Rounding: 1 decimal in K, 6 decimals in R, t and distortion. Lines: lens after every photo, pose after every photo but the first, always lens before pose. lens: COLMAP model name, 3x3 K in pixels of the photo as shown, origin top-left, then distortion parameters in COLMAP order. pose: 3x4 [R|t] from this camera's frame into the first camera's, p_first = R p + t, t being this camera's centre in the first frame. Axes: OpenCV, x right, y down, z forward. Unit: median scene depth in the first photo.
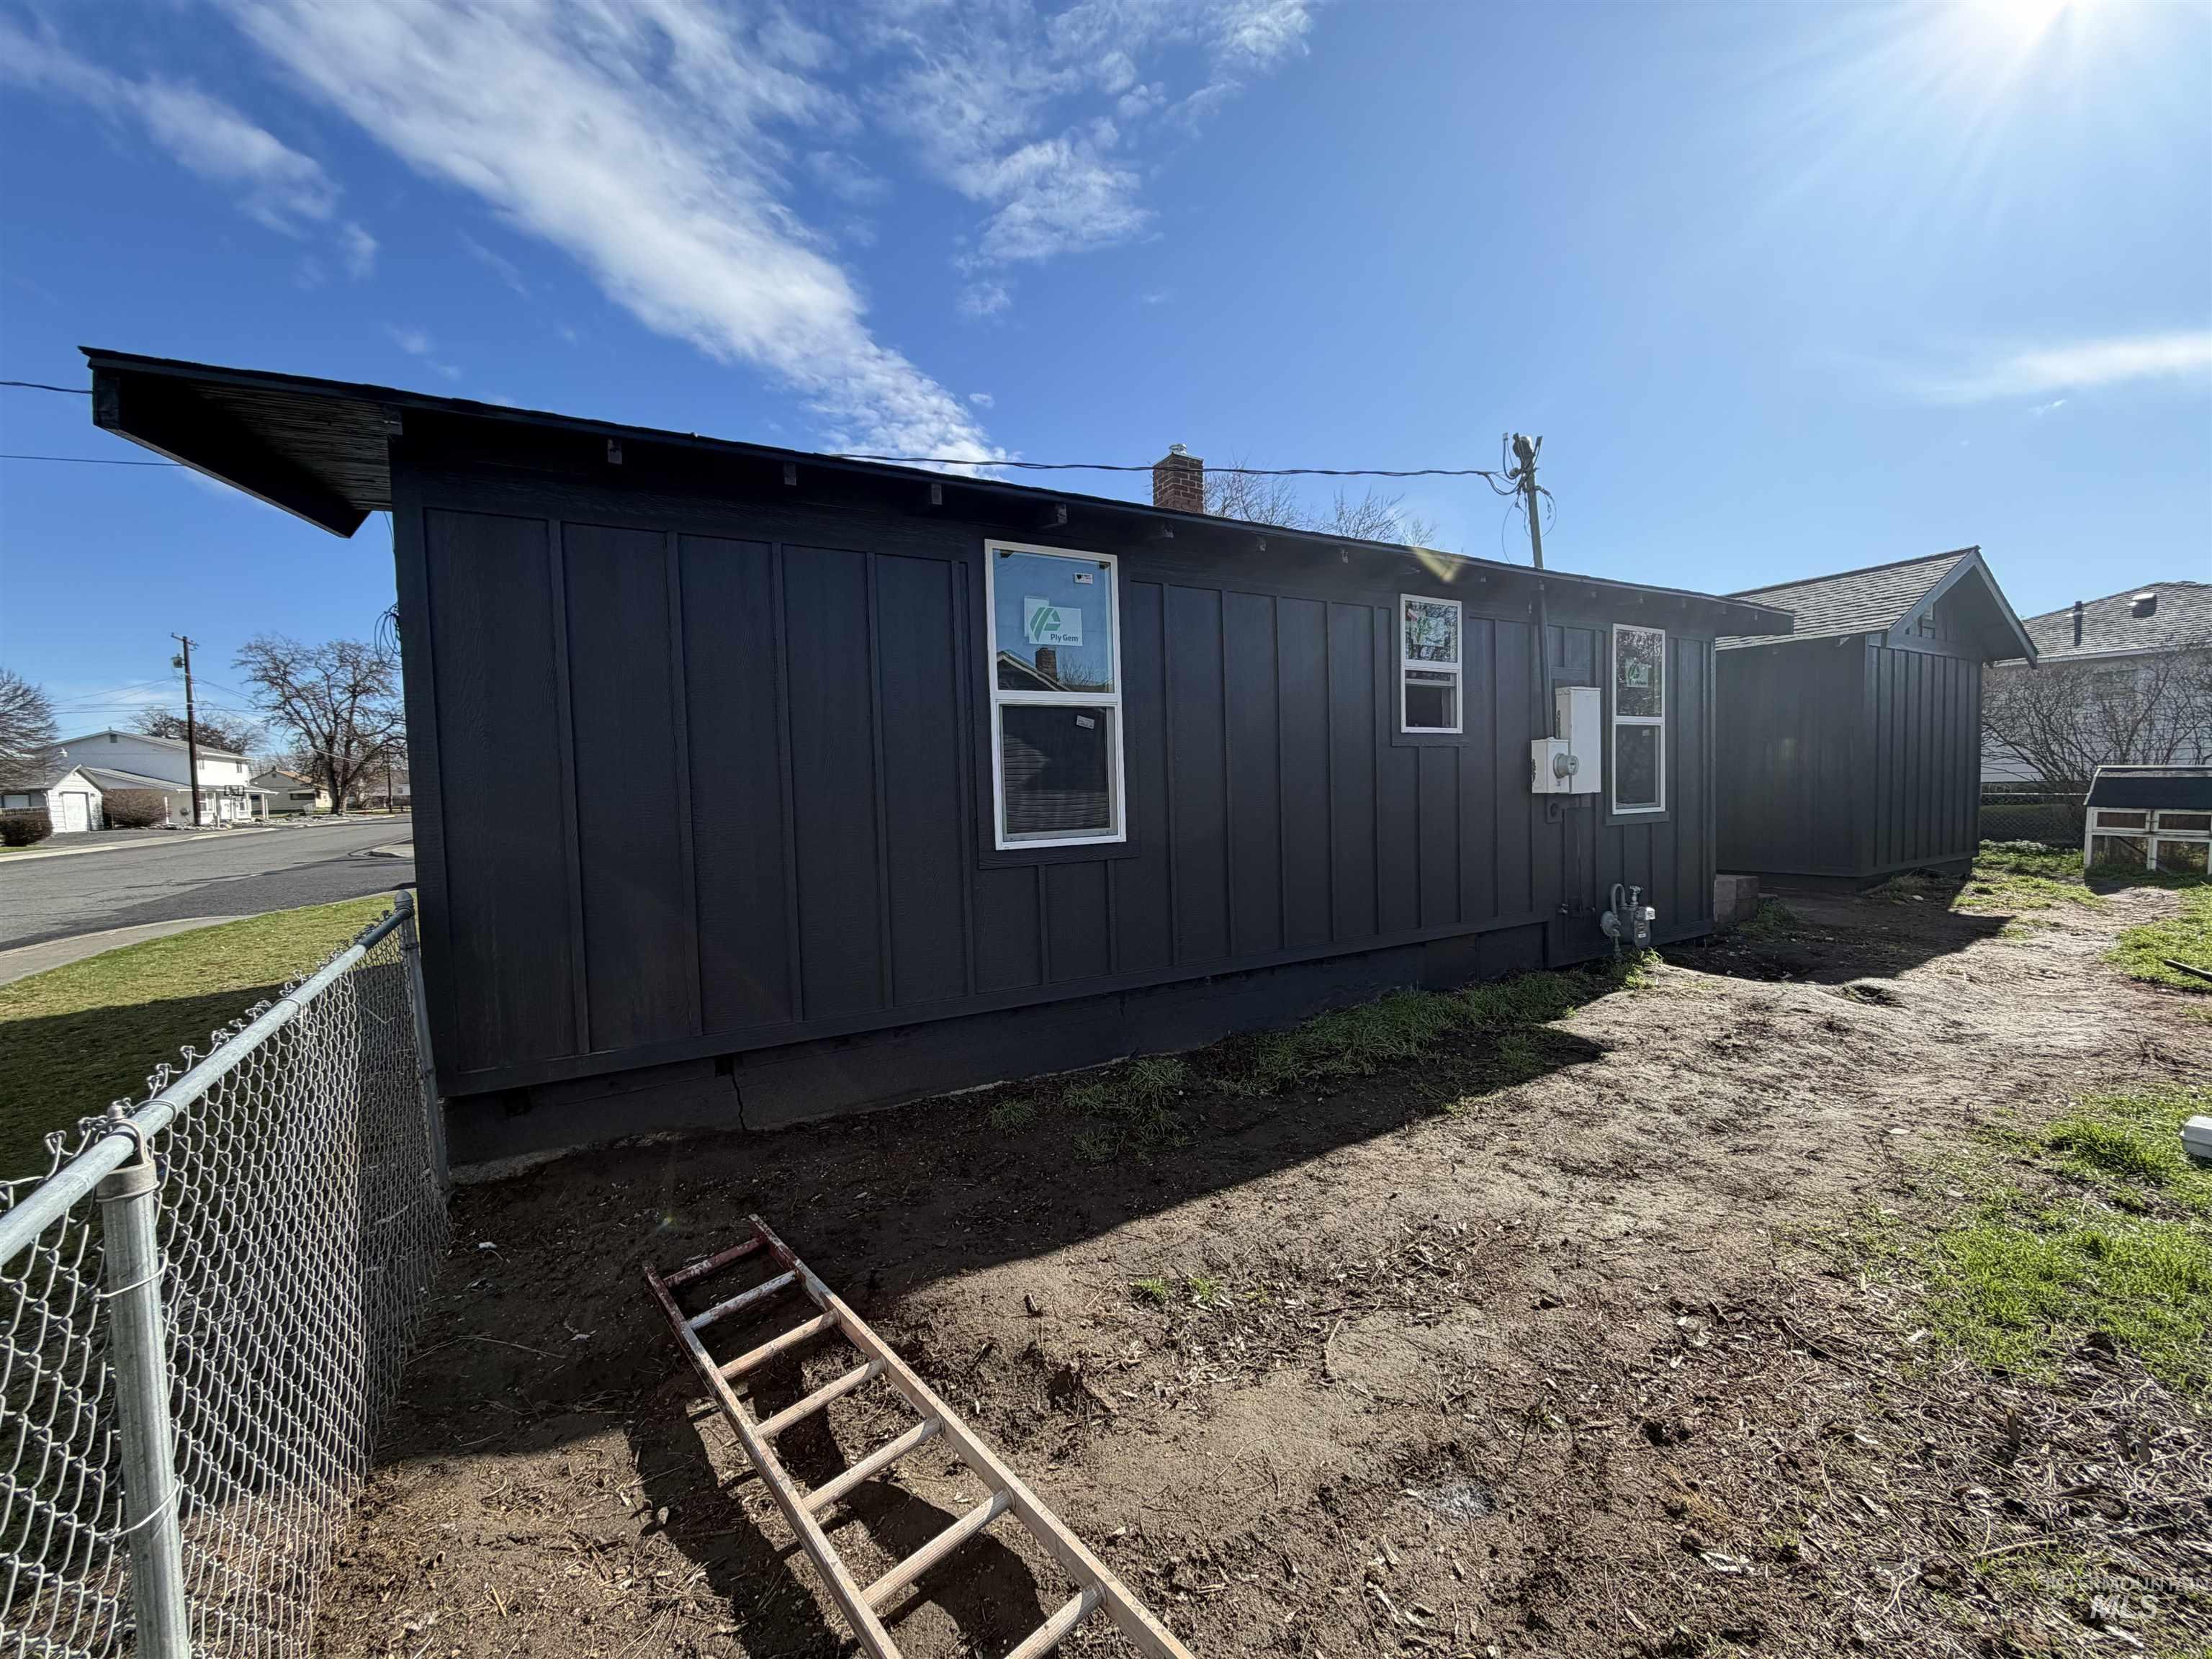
lens RADIAL K [[879.0, 0, 1106.0], [0, 879.0, 829.5], [0, 0, 1]] dist [0.001027, -0.000078]
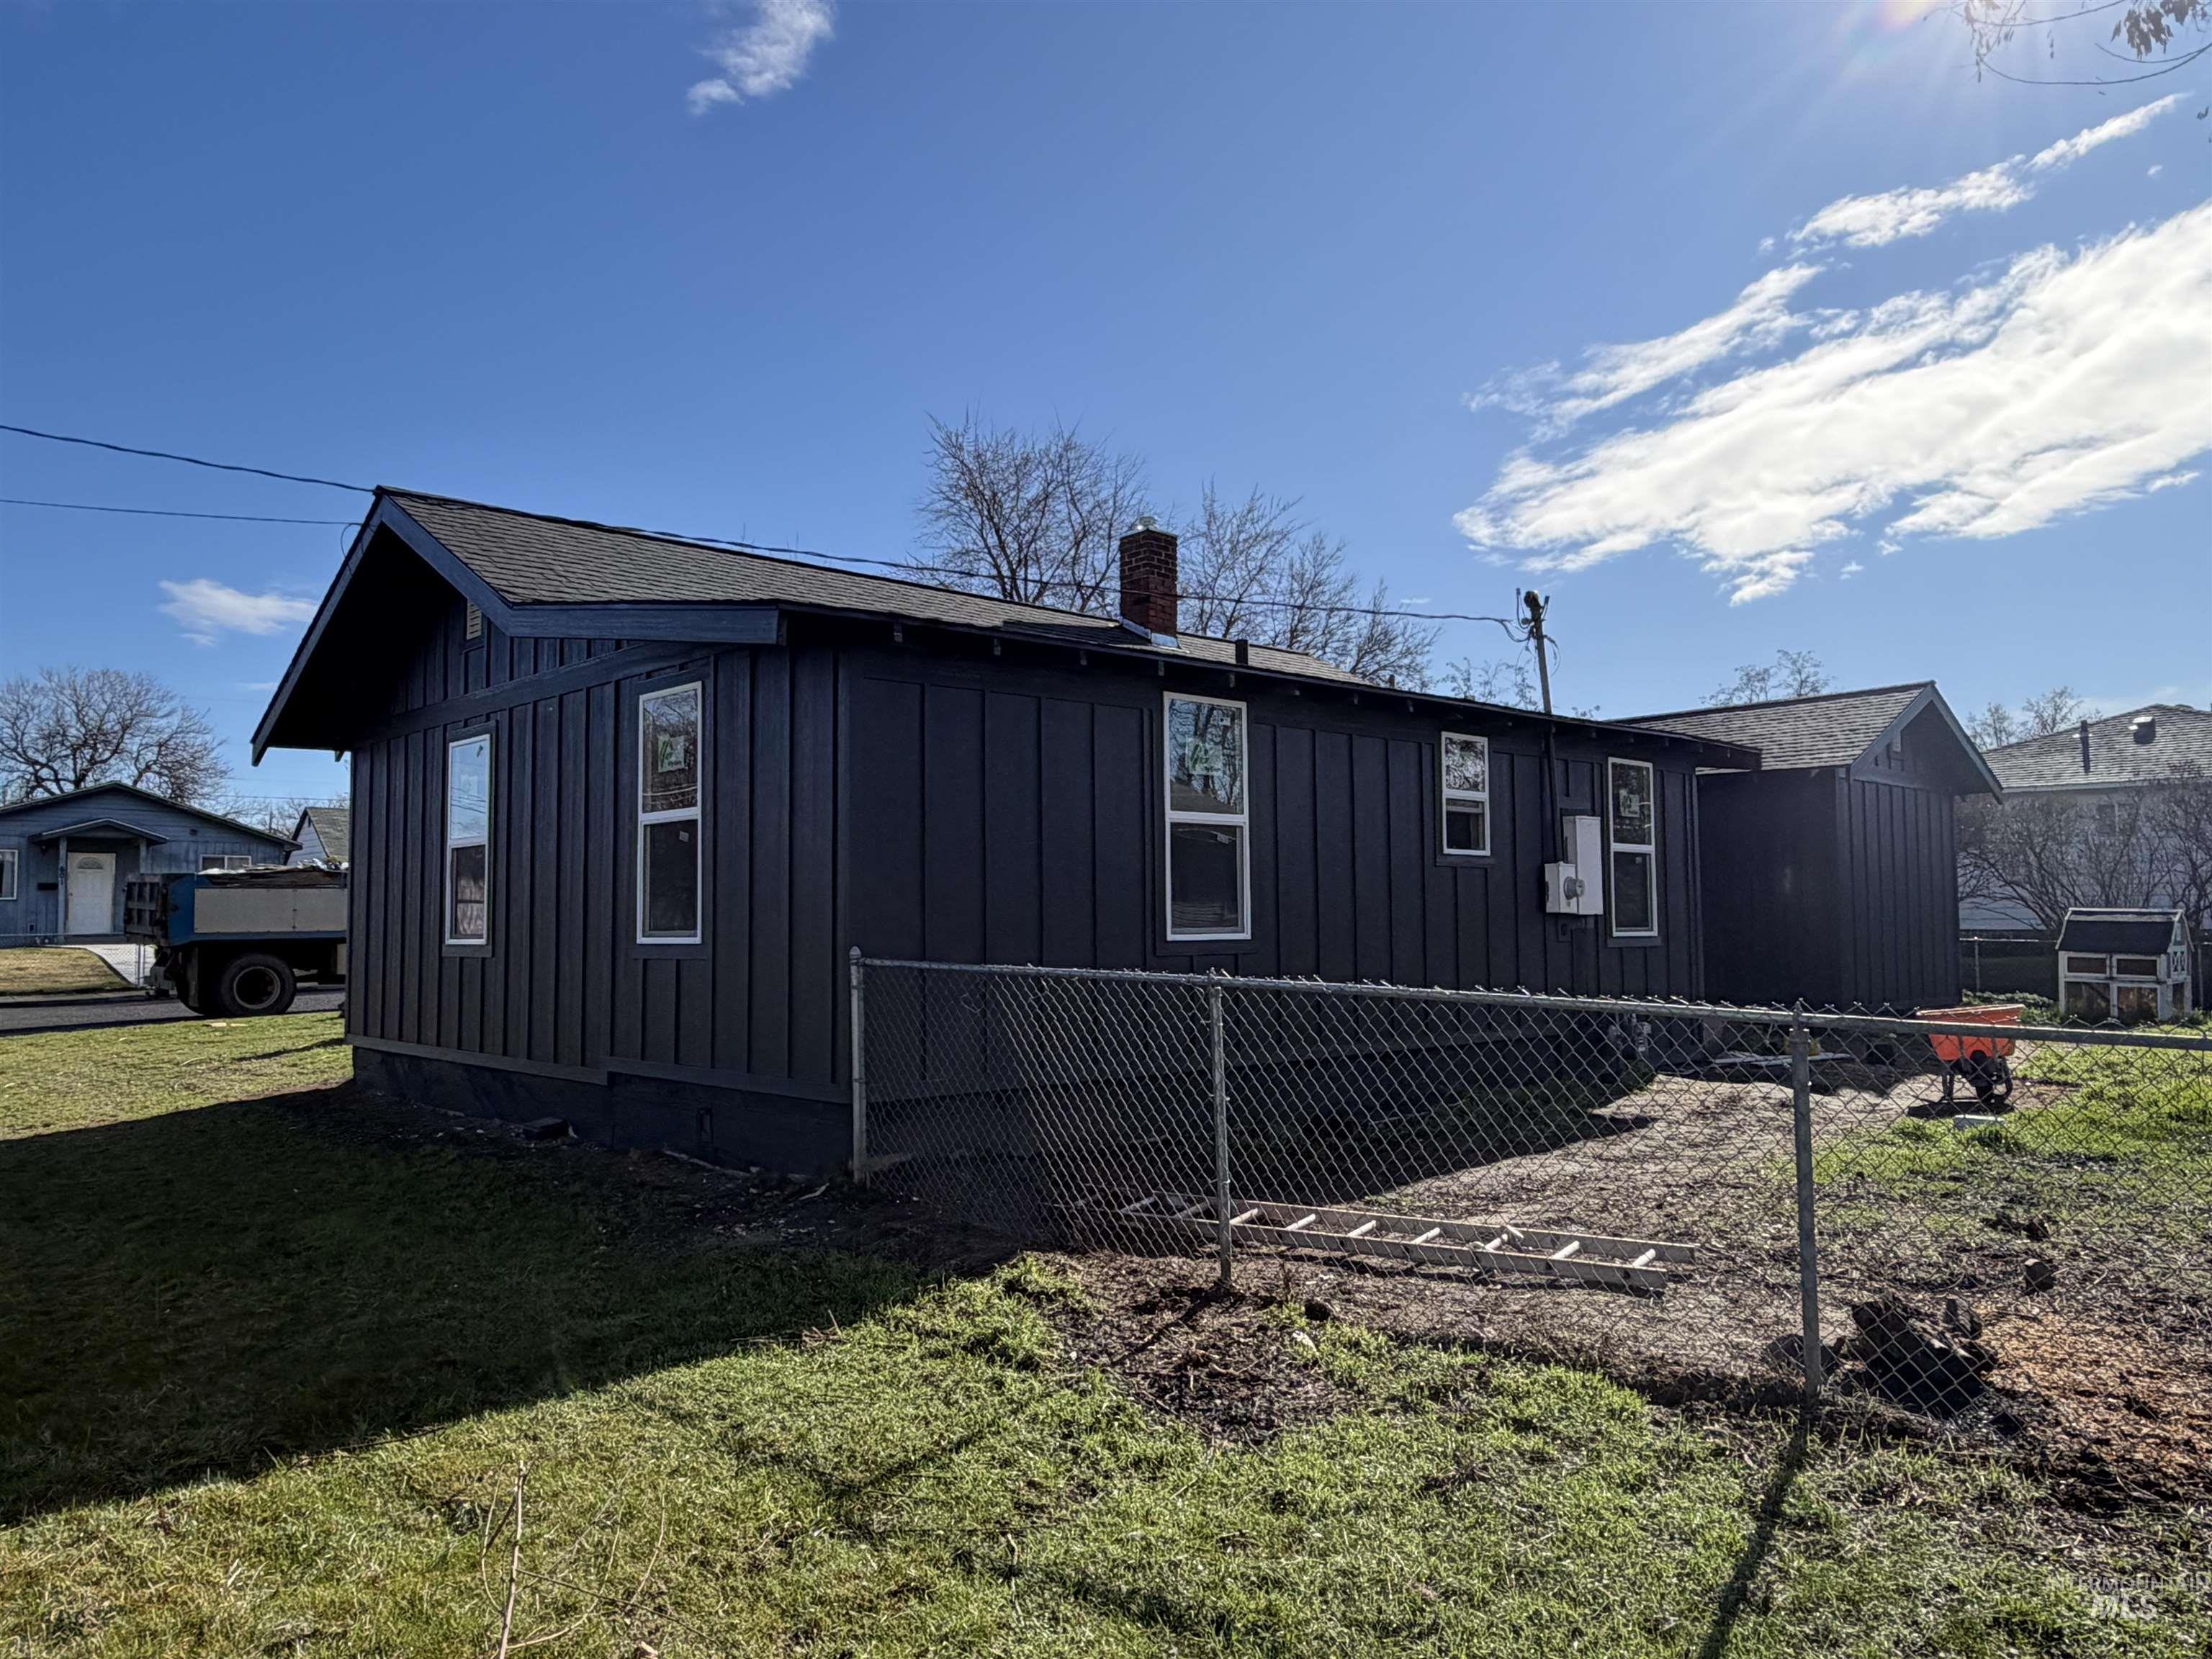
lens RADIAL K [[1585.8, 0, 1106.0], [0, 1585.8, 829.5], [0, 0, 1]] dist [0.007353, 0.005754]
pose [[0.973040, 0.034690, 0.228013, -0.481819], [-0.009300, 0.993721, -0.111495, 0.078449], [-0.230449, 0.106369, 0.967253, -0.759045]]
